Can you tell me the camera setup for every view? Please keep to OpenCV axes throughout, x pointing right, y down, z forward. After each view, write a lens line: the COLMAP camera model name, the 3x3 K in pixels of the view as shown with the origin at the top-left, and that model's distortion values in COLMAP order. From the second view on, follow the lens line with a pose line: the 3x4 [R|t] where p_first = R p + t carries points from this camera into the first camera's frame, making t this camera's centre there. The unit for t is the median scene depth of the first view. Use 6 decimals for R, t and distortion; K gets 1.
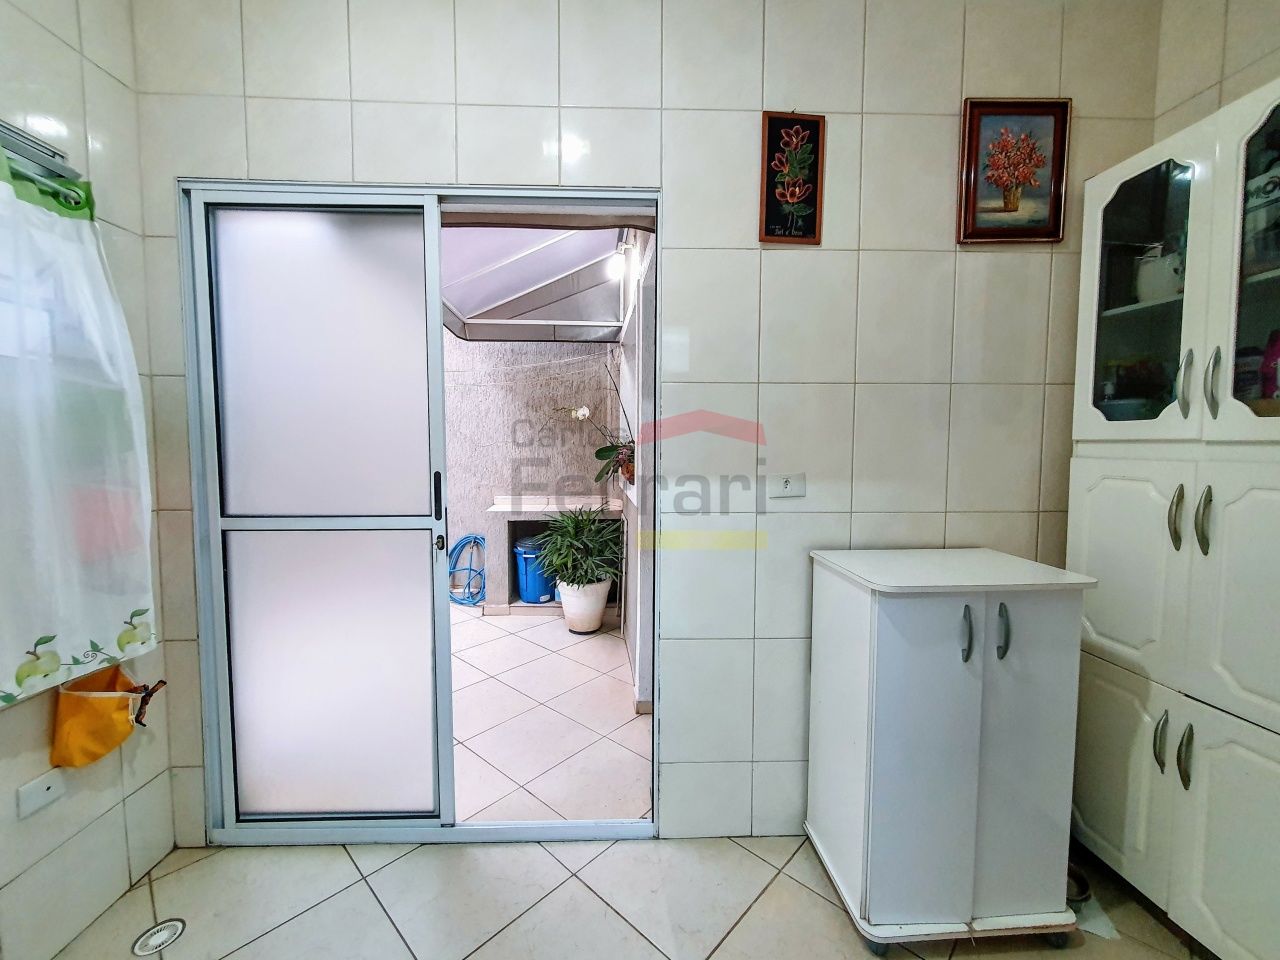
lens RADIAL K [[512.5, 0, 632.7], [0, 512.5, 476.8], [0, 0, 1]] dist [-0.000554, -0.000311]
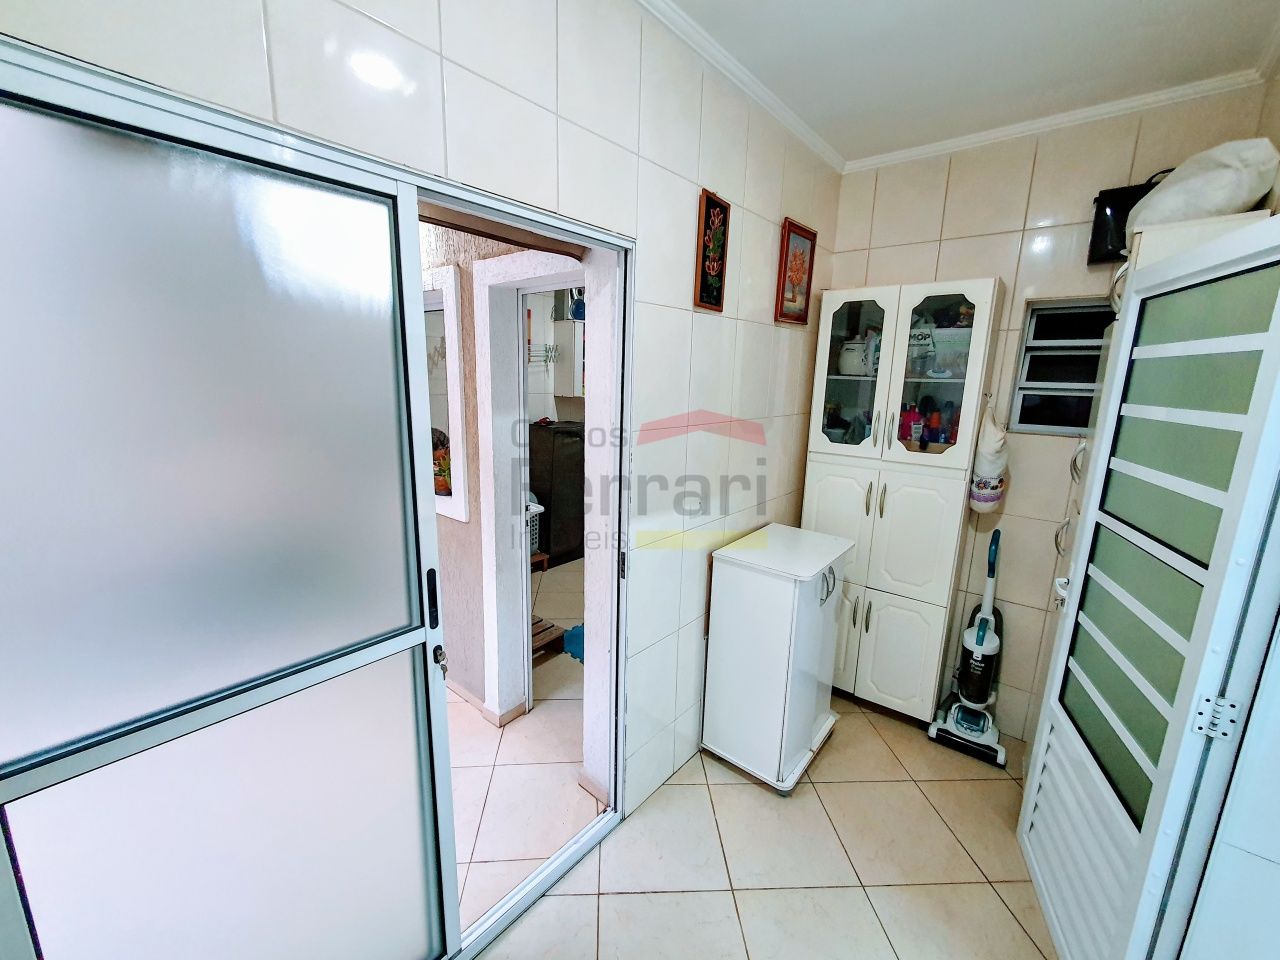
lens RADIAL K [[512.5, 0, 607.2], [0, 512.5, 476.9], [0, 0, 1]] dist [-0.000554, -0.000311]
pose [[0.697020, -0.136273, 0.703983, -0.762964], [0.033999, 0.986952, 0.157386, -0.272585], [-0.716245, -0.085766, 0.692559, 0.317827]]
